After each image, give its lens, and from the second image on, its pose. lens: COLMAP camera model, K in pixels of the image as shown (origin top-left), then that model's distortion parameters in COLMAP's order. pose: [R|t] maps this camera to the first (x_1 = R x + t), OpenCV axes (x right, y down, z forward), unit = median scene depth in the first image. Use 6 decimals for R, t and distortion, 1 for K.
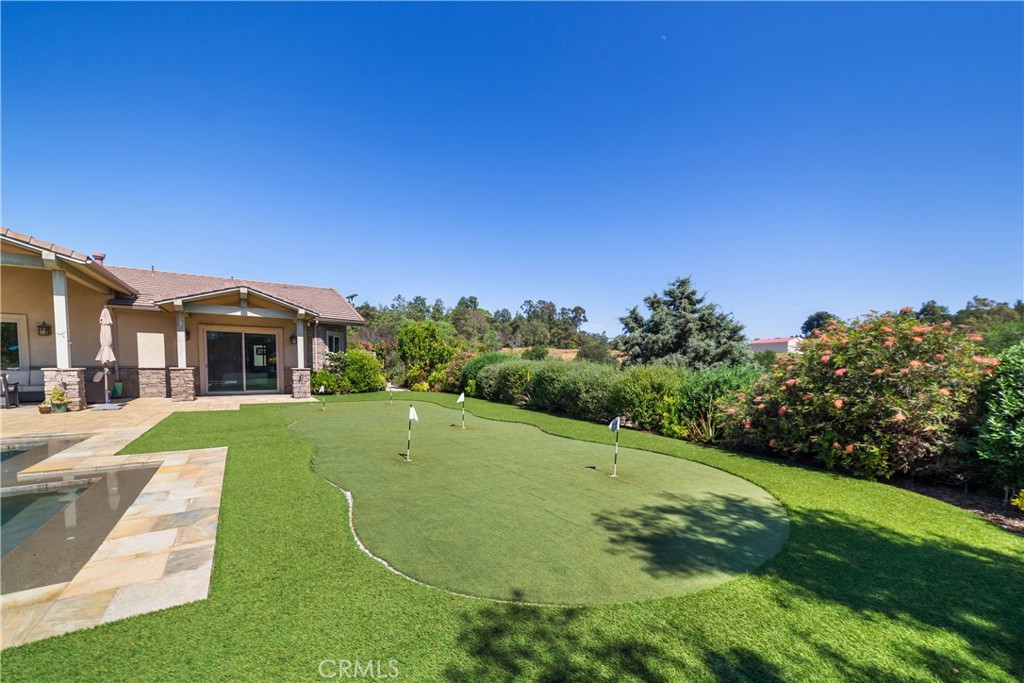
lens RADIAL K [[413.0, 0, 522.0], [0, 413.0, 355.8], [0, 0, 1]] dist [0.009655, 0.000188]
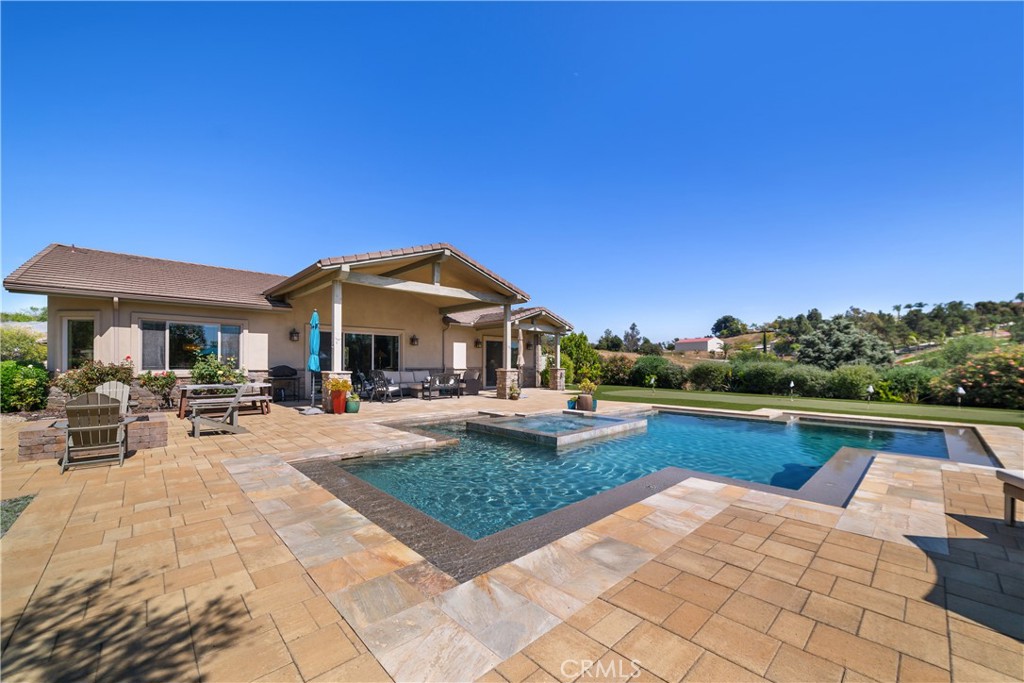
lens RADIAL K [[413.0, 0, 522.0], [0, 413.0, 355.8], [0, 0, 1]] dist [0.009655, 0.000188]
pose [[0.981764, -0.002725, 0.190083, -0.931407], [0.001601, 0.999980, 0.006070, -0.020129], [-0.190095, -0.005655, 0.981749, -0.314824]]
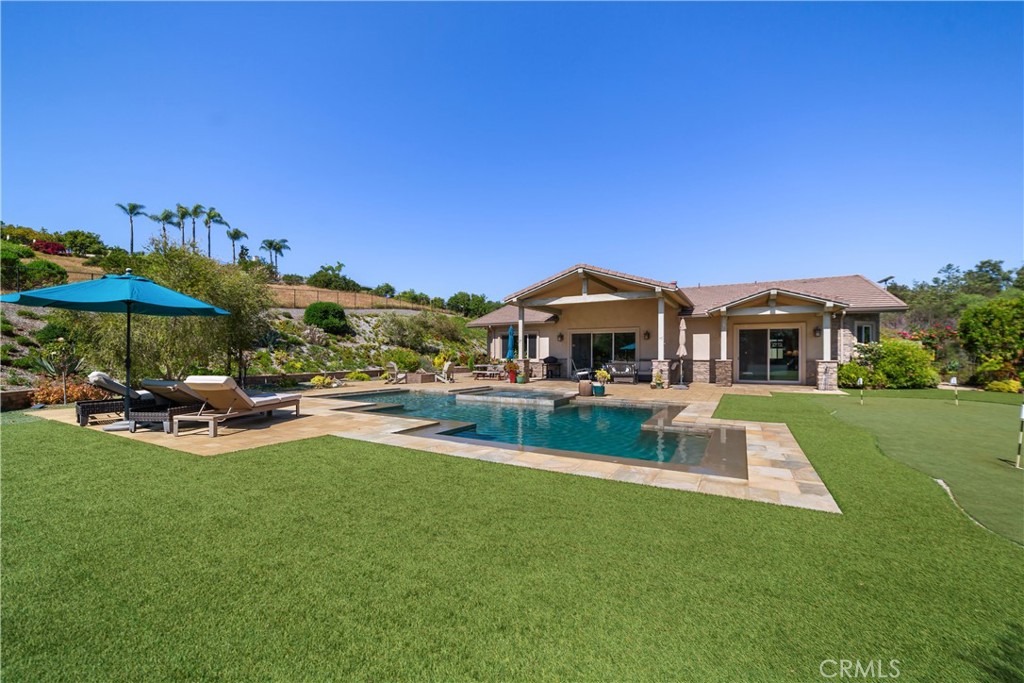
lens RADIAL K [[413.0, 0, 522.0], [0, 413.0, 355.8], [0, 0, 1]] dist [0.009655, 0.000188]
pose [[0.477477, -0.010727, -0.878579, -0.001520], [0.024580, 0.999697, 0.001153, -0.000550], [0.878301, -0.022146, 0.477596, -0.130139]]
